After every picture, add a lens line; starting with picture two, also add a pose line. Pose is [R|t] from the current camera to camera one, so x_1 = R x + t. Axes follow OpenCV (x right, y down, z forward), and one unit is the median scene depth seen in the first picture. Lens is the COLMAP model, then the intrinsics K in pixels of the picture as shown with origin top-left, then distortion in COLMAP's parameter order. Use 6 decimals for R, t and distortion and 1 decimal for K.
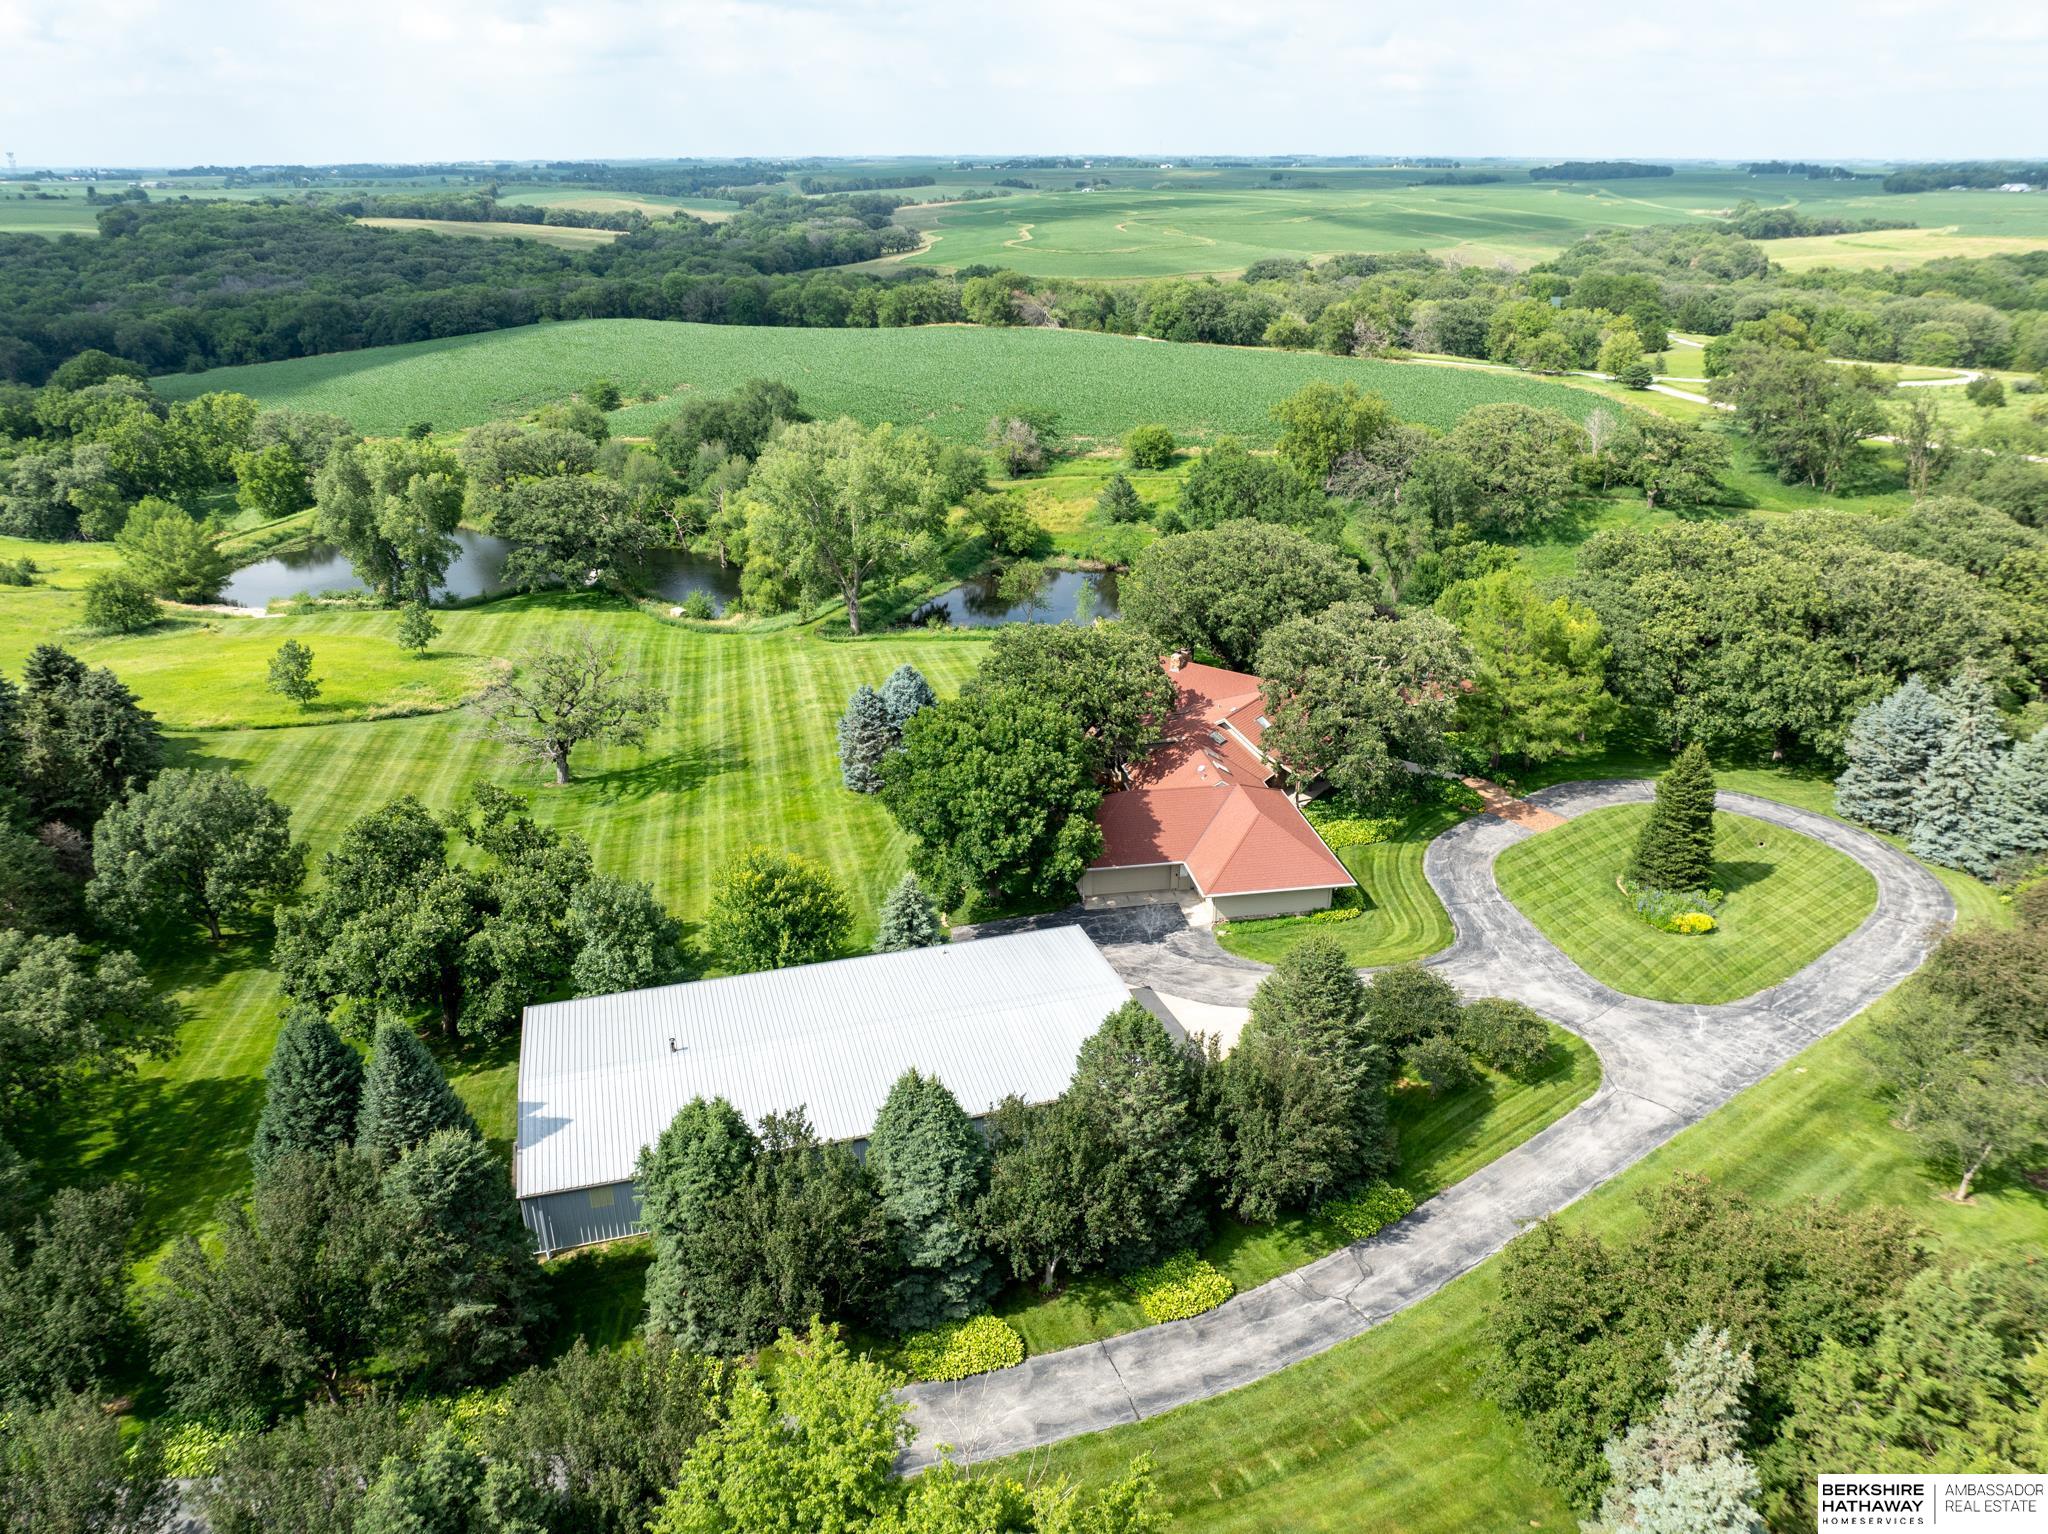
lens RADIAL K [[1432.4, 0, 1022.9], [0, 1432.4, 759.9], [0, 0, 1]] dist [-0.045727, 0.017609]
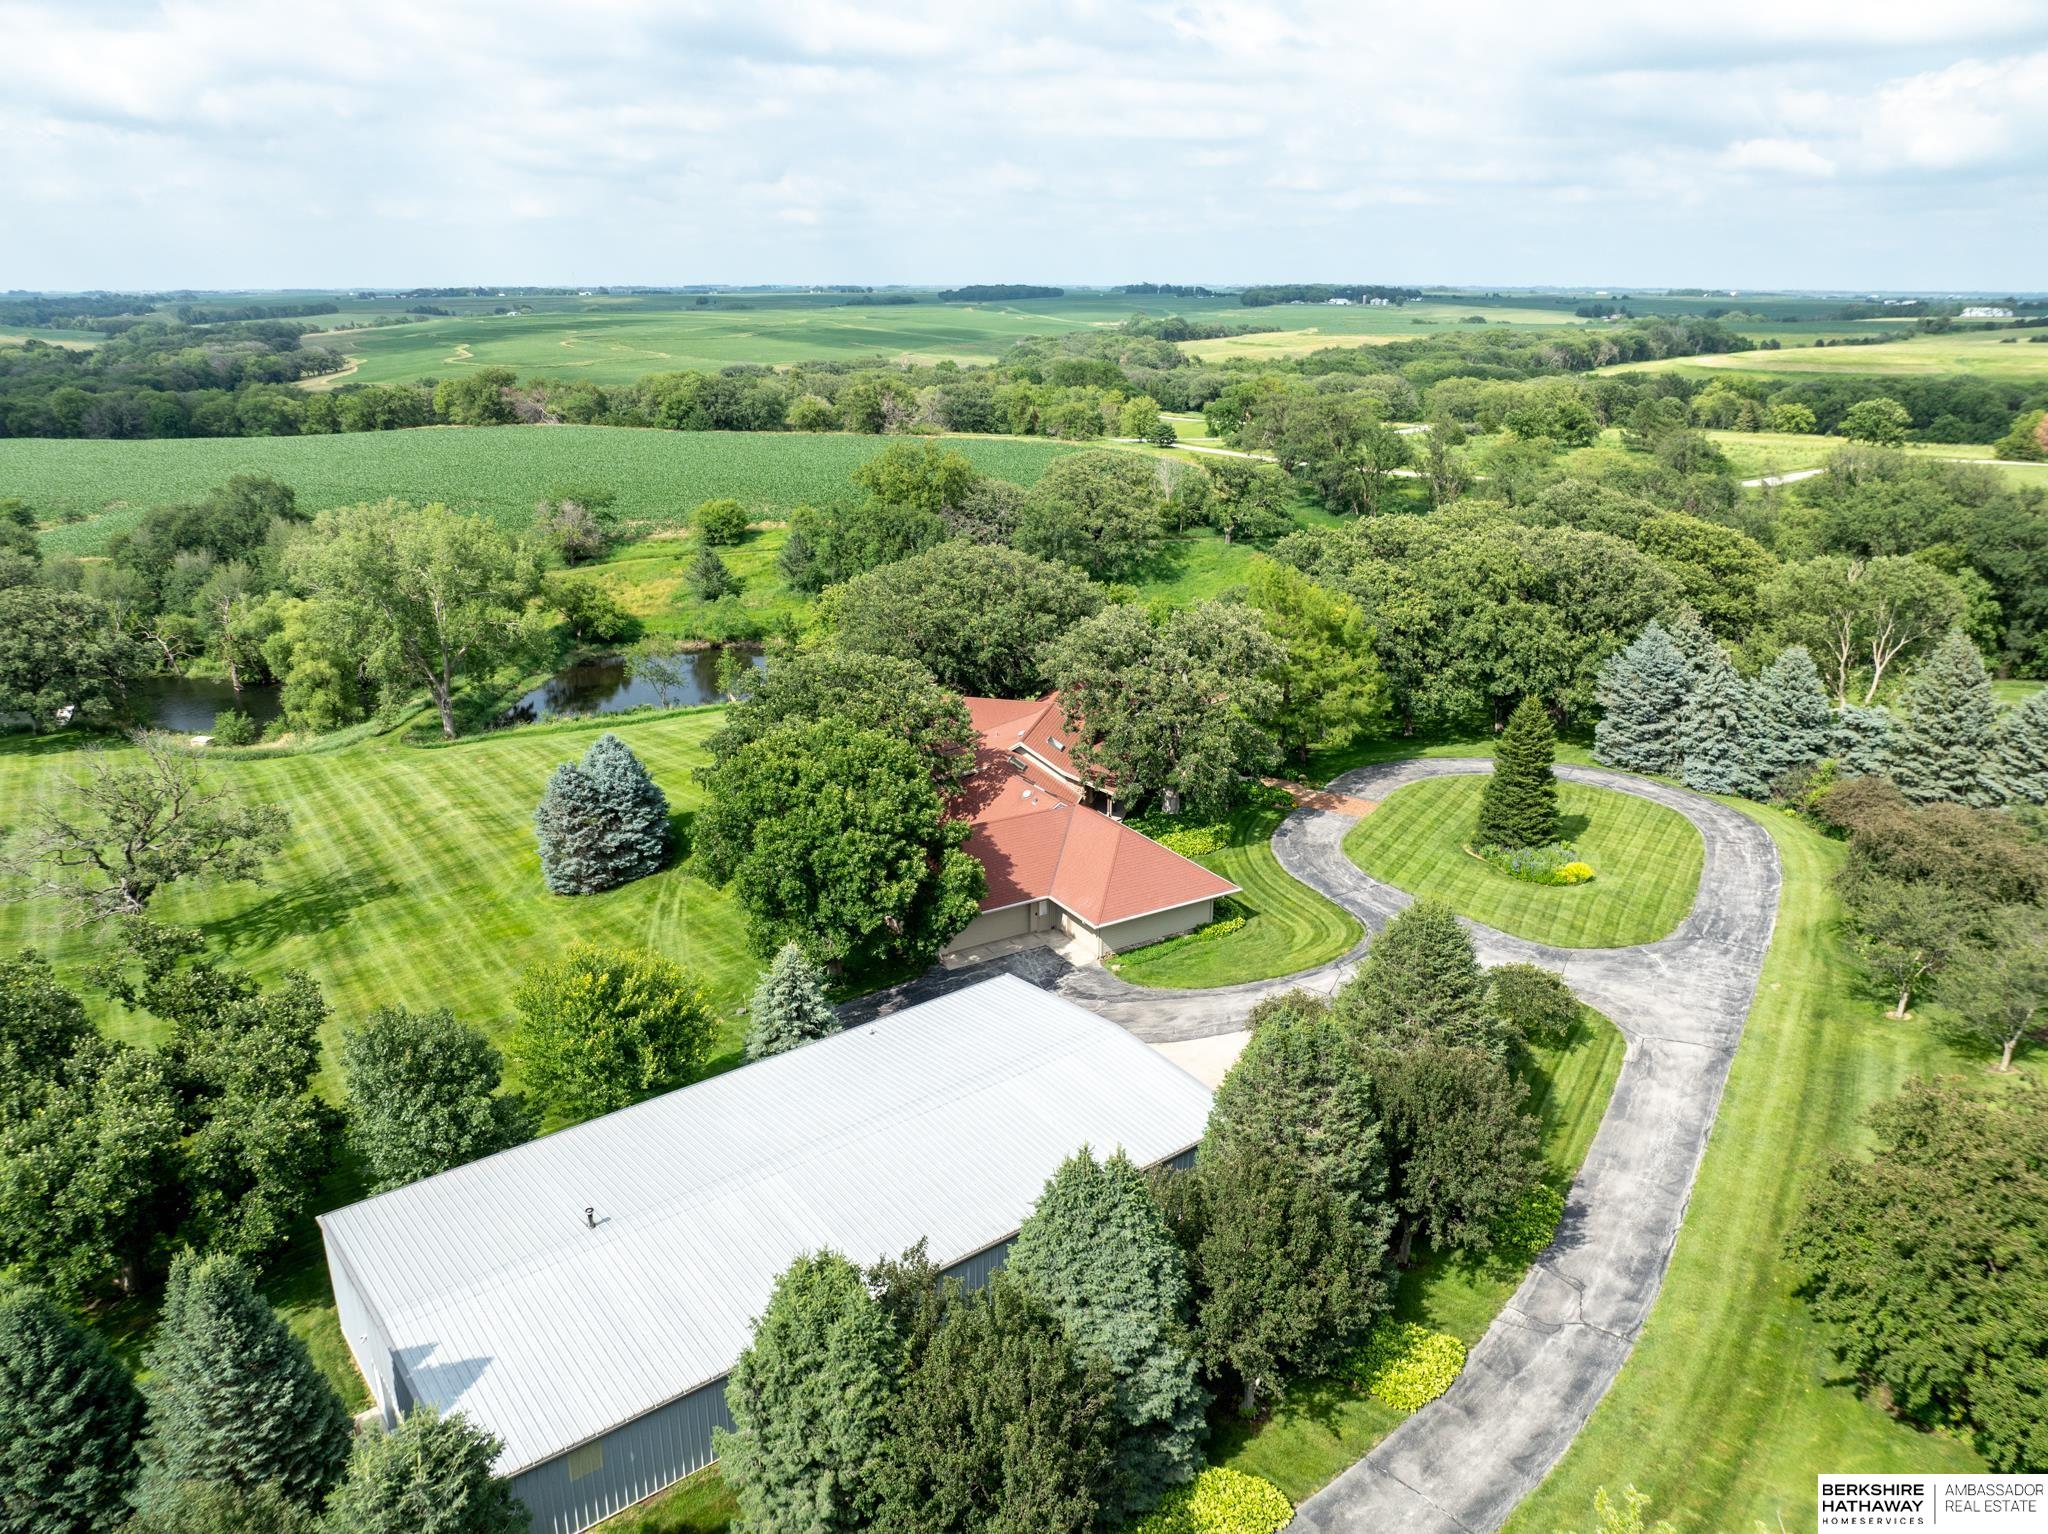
lens RADIAL K [[1432.4, 0, 1018.5], [0, 1432.4, 757.0], [0, 0, 1]] dist [-0.045727, 0.017609]
pose [[0.928351, -0.112312, 0.354330, -0.180366], [0.141529, 0.988259, -0.057560, 0.031862], [-0.343705, 0.103584, 0.933347, 0.173952]]
